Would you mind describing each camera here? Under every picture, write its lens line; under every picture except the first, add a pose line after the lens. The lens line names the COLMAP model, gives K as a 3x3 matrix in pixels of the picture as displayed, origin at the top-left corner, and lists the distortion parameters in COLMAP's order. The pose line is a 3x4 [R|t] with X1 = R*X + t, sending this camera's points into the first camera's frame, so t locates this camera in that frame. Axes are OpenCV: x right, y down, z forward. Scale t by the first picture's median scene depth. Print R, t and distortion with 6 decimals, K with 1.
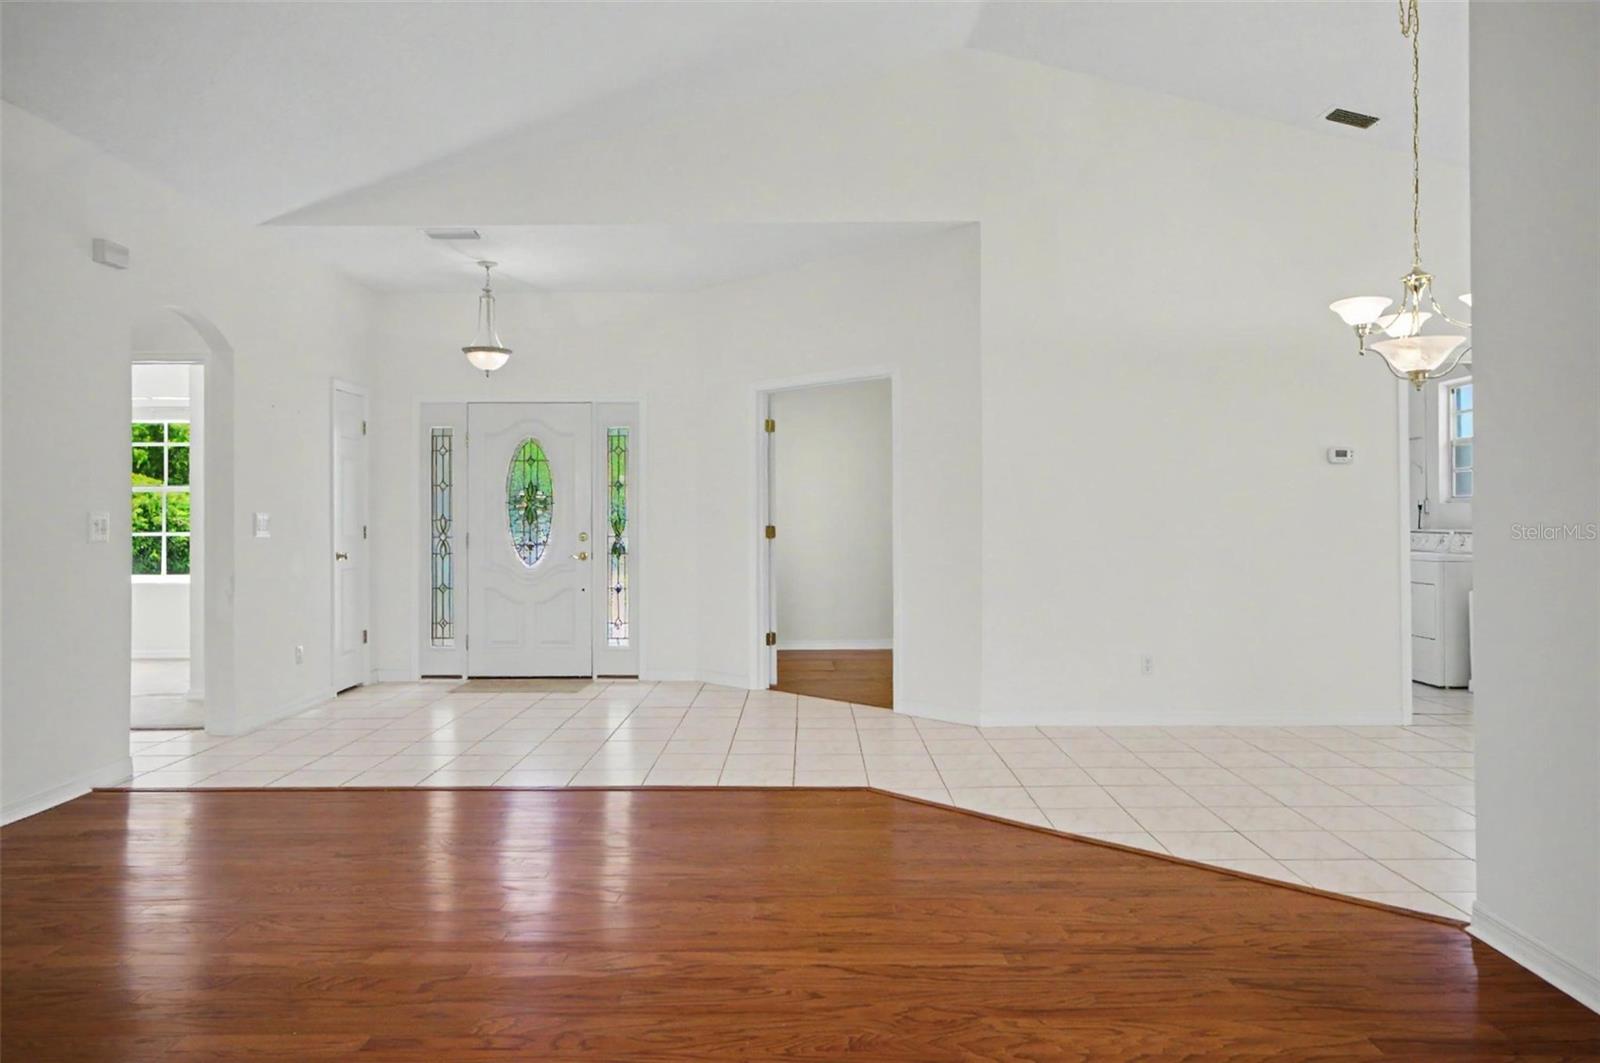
lens RADIAL K [[1079.6, 0, 796.2], [0, 1079.6, 522.0], [0, 0, 1]] dist [0.005077, 0.003314]
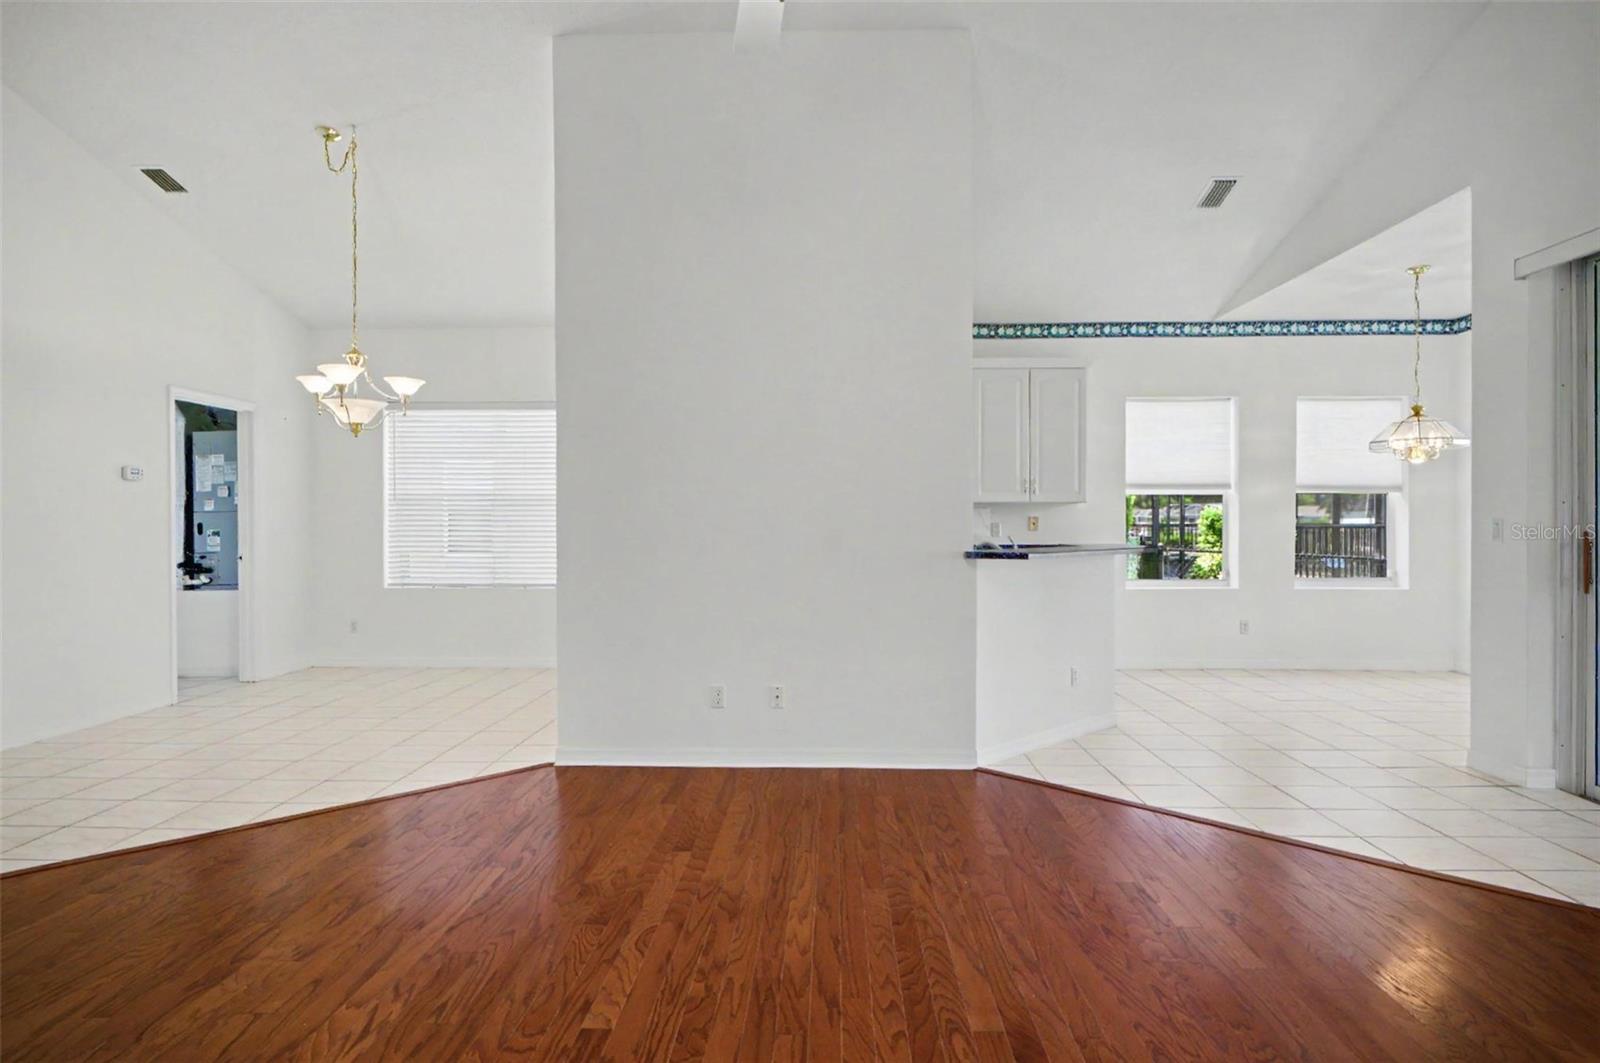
lens RADIAL K [[921.0, 0, 803.4], [0, 921.0, 527.8], [0, 0, 1]] dist [0.012145, -0.001934]
pose [[0.023083, 0.000172, 0.999734, -0.795840], [0.004369, 0.999990, -0.000273, -0.002272], [-0.999724, 0.004374, 0.023082, 0.527386]]
